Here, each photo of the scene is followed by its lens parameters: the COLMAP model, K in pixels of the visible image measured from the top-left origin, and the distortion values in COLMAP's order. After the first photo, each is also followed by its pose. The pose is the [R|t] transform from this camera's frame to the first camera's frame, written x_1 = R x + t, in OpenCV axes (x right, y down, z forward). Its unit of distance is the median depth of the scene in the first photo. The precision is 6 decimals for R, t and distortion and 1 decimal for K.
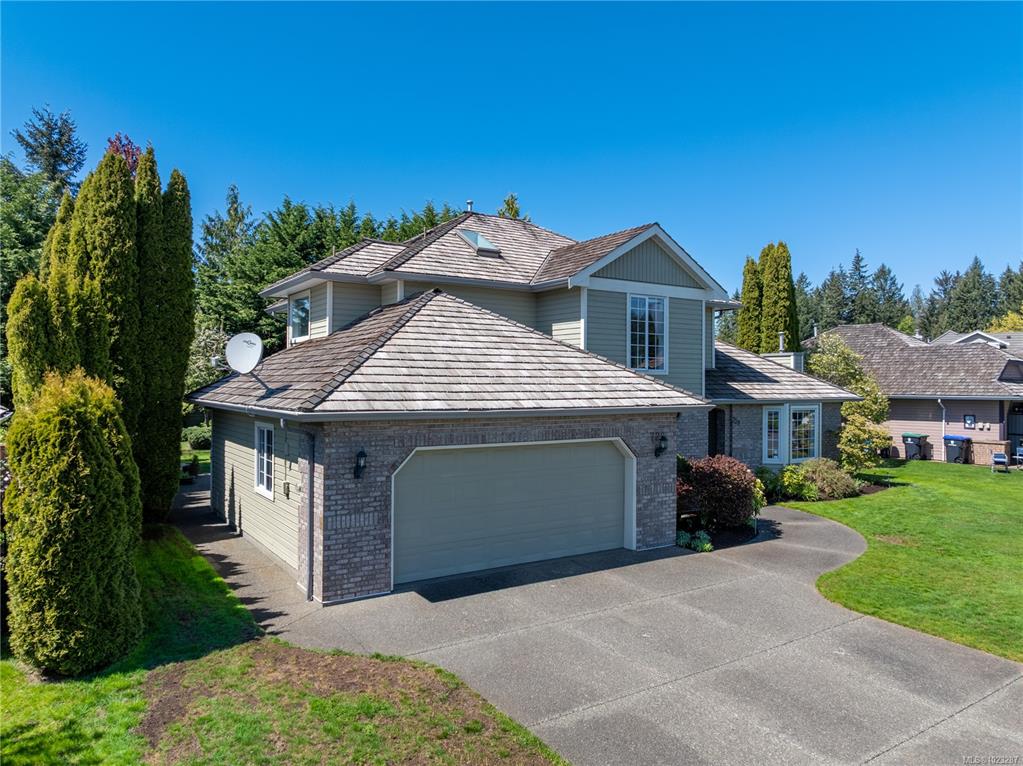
lens RADIAL K [[717.8, 0, 511.5], [0, 717.8, 383.0], [0, 0, 1]] dist [-0.033468, -0.006683]
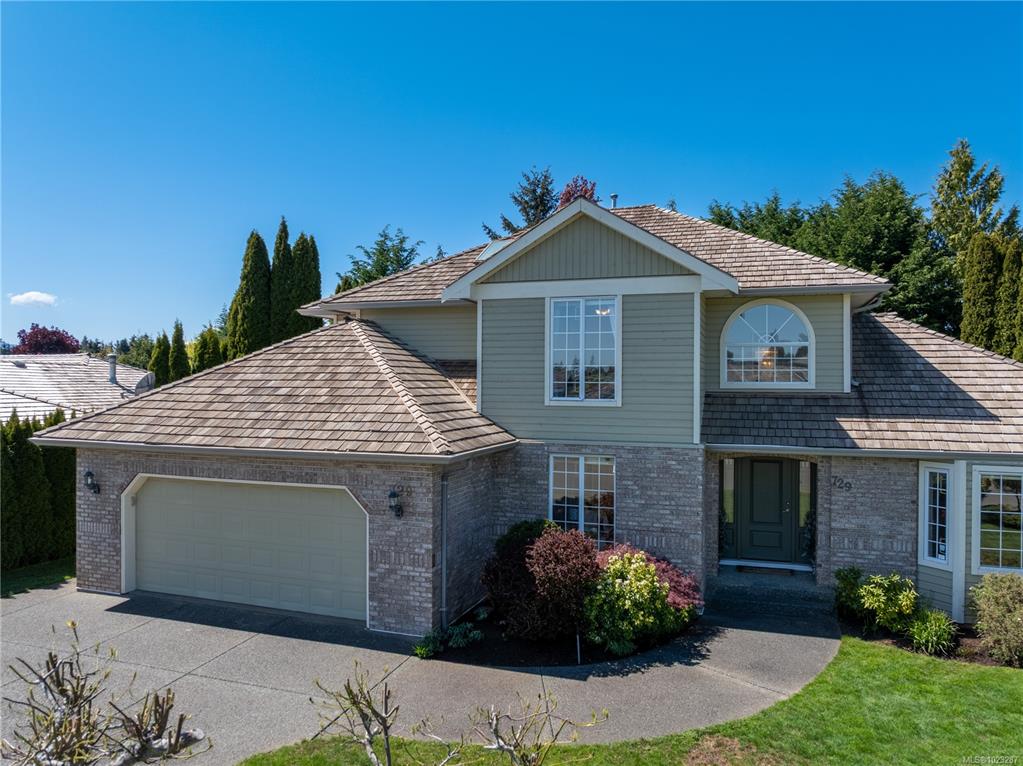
lens RADIAL K [[717.8, 0, 511.5], [0, 717.8, 383.0], [0, 0, 1]] dist [-0.033468, -0.006683]
pose [[0.615656, -0.002313, -0.788012, 0.900900], [-0.001805, 0.999989, -0.004346, -0.039755], [0.788013, 0.004098, 0.615645, 0.623702]]
